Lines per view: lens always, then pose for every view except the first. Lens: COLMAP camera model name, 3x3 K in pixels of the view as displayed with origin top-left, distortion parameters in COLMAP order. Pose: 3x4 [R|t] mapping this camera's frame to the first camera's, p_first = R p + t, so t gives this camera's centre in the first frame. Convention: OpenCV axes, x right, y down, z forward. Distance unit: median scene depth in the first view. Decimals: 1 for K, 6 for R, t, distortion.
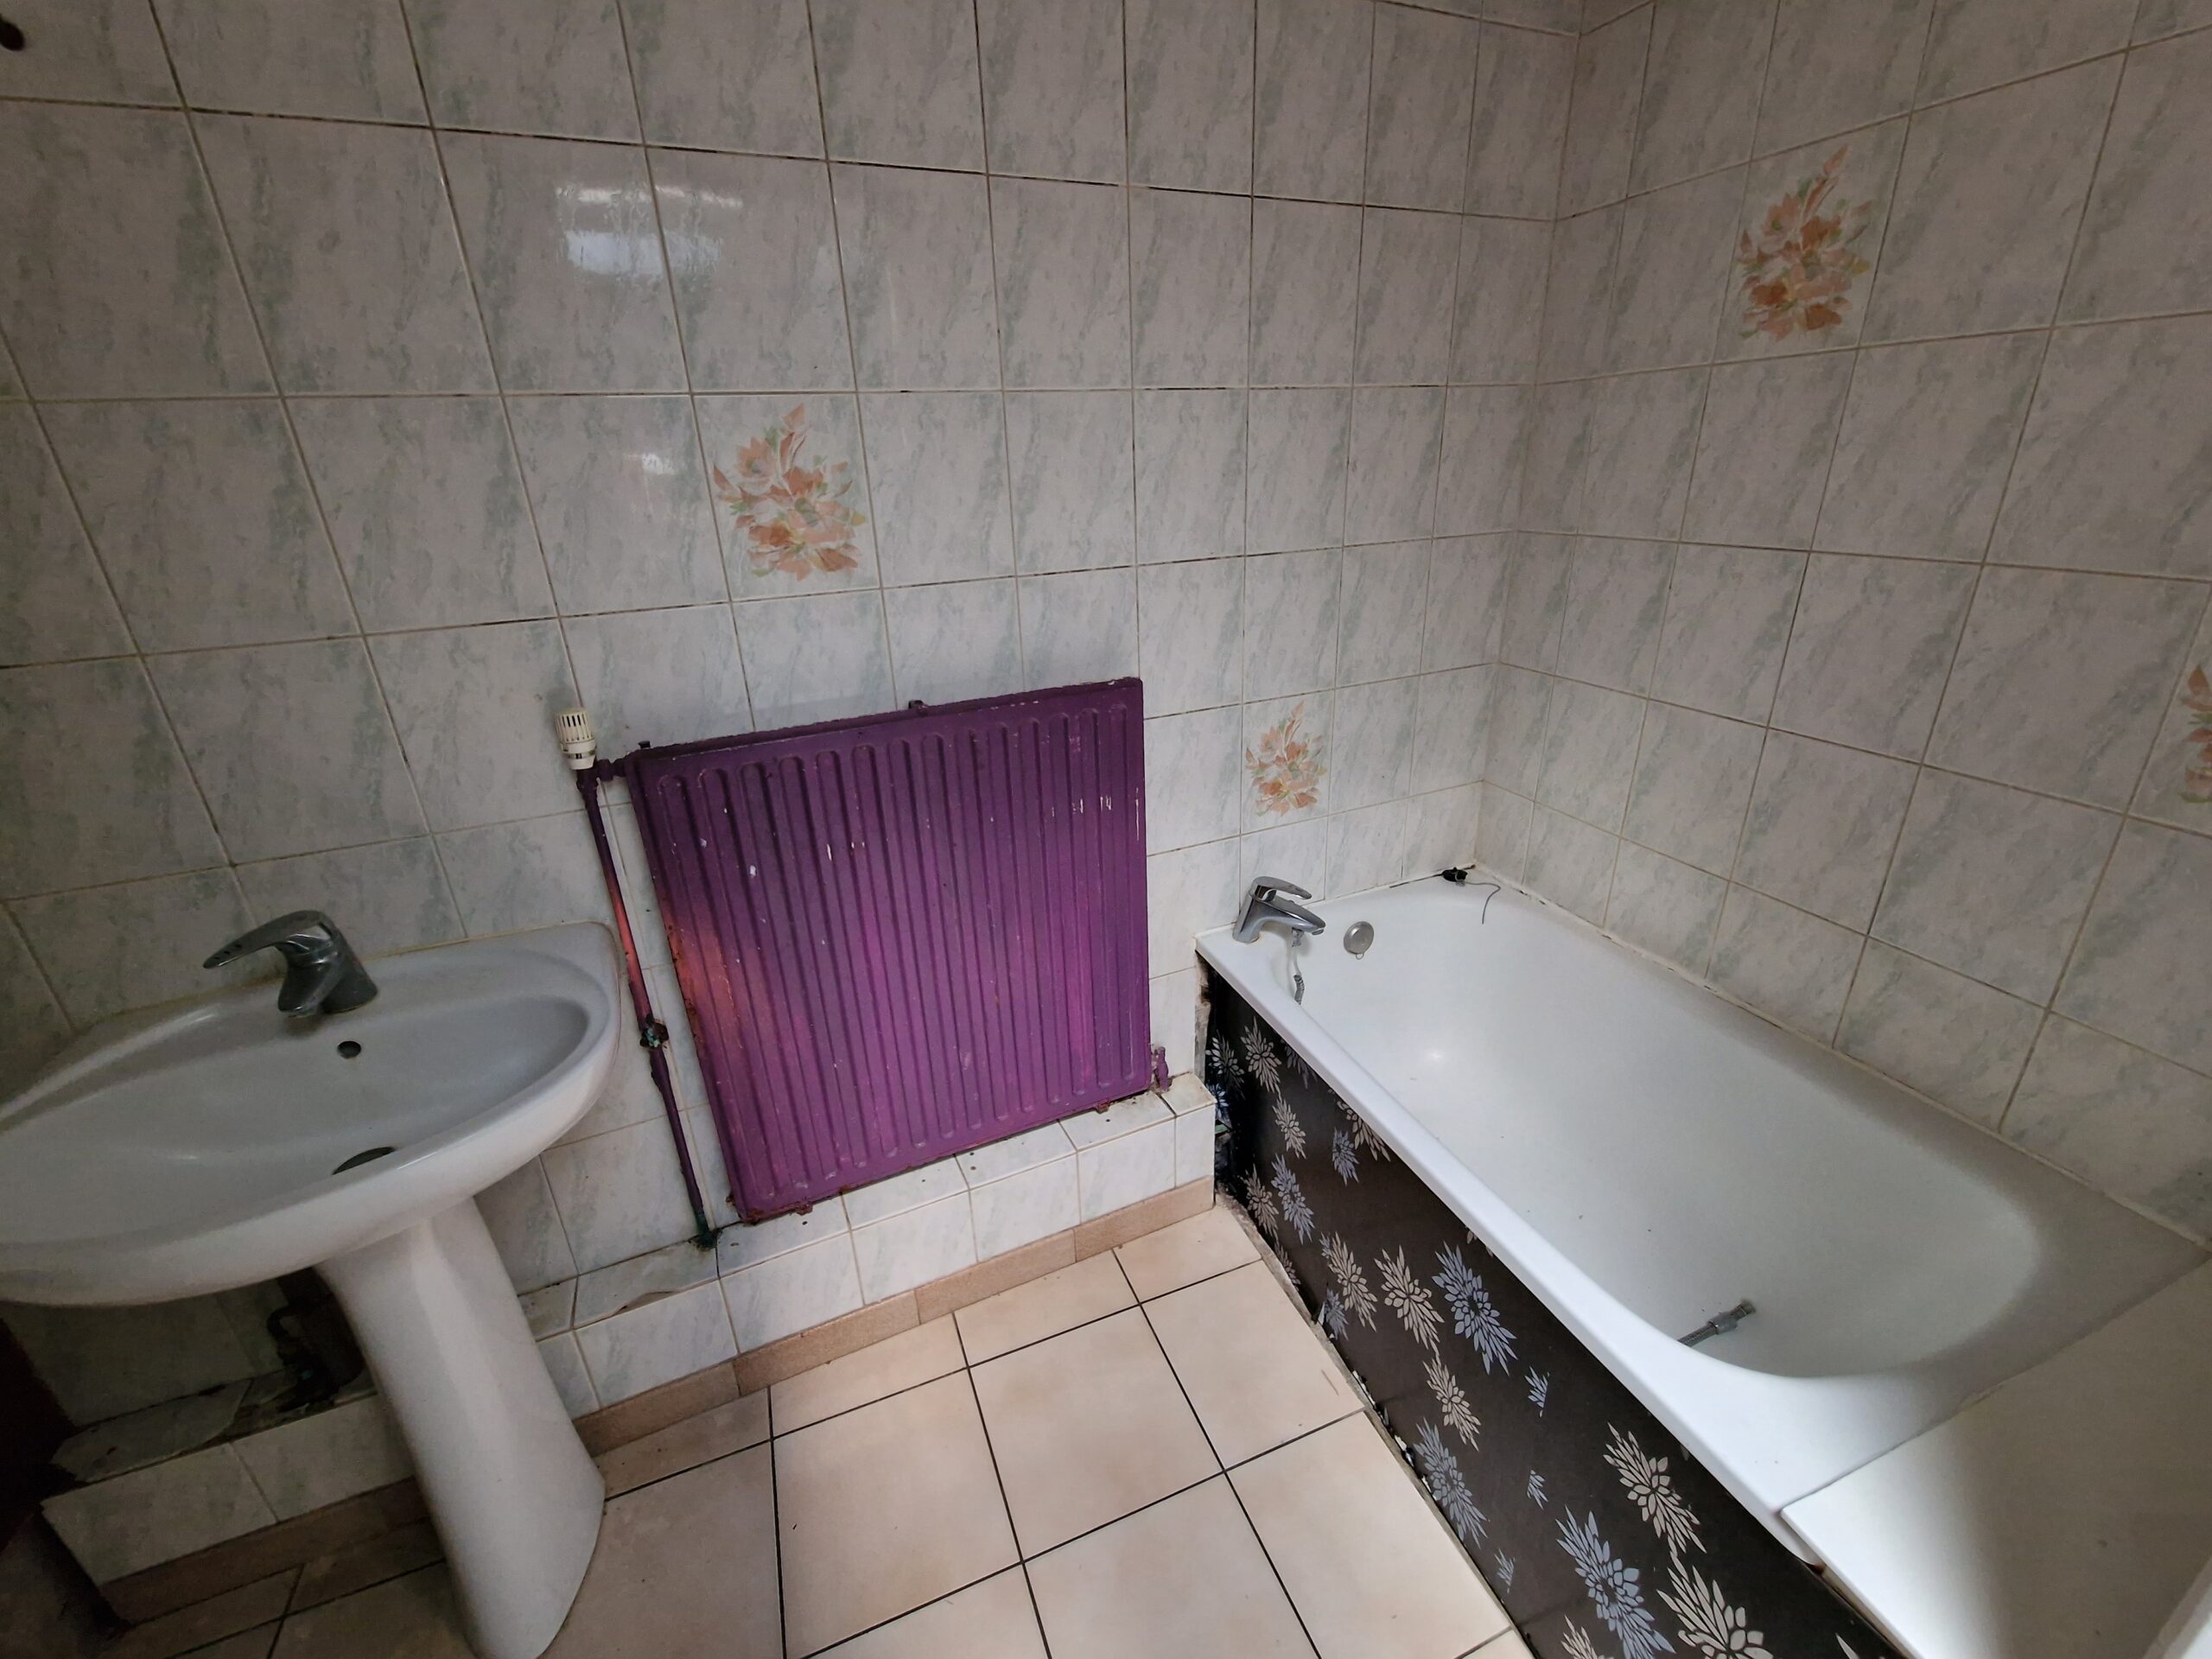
lens RADIAL K [[908.4, 0, 1110.3], [0, 908.4, 825.4], [0, 0, 1]] dist [0.002870, 0.000020]
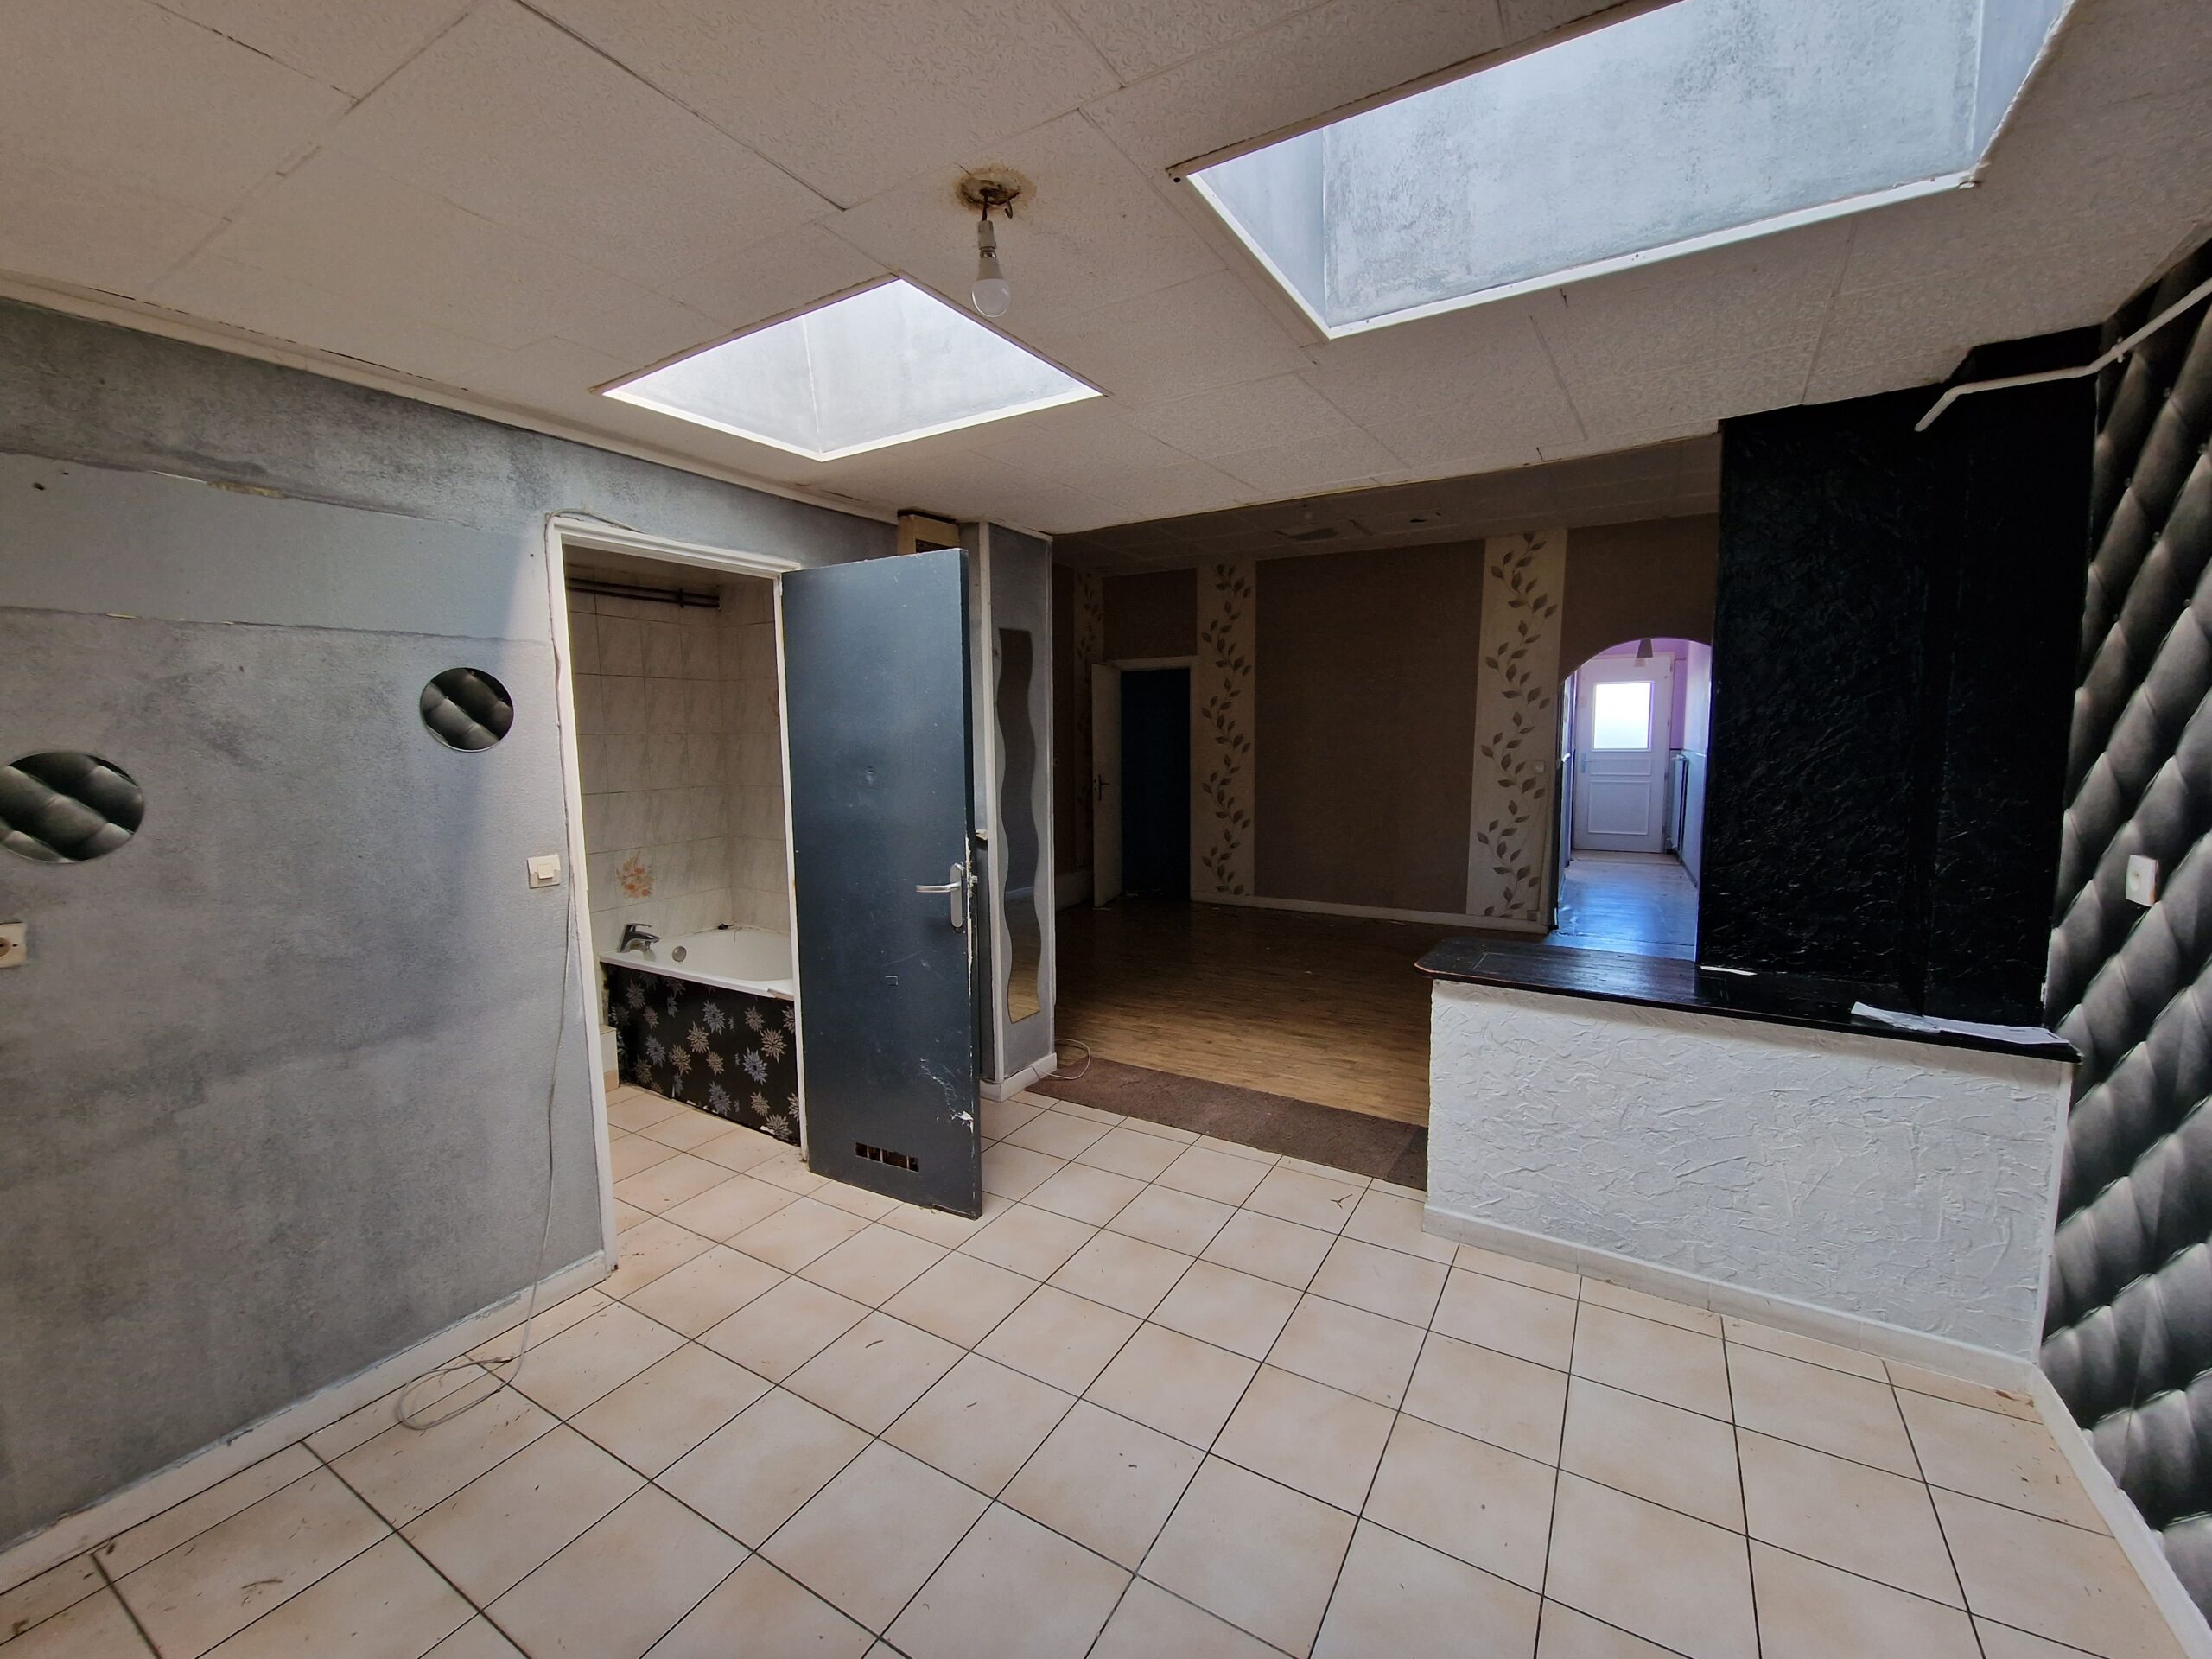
lens RADIAL K [[908.4, 0, 1101.6], [0, 908.4, 831.6], [0, 0, 1]] dist [0.002870, 0.000020]
pose [[0.798143, -0.038368, 0.601245, -0.264568], [0.205454, 0.955481, -0.211765, 0.584395], [-0.566353, 0.292547, 0.770494, -1.591765]]
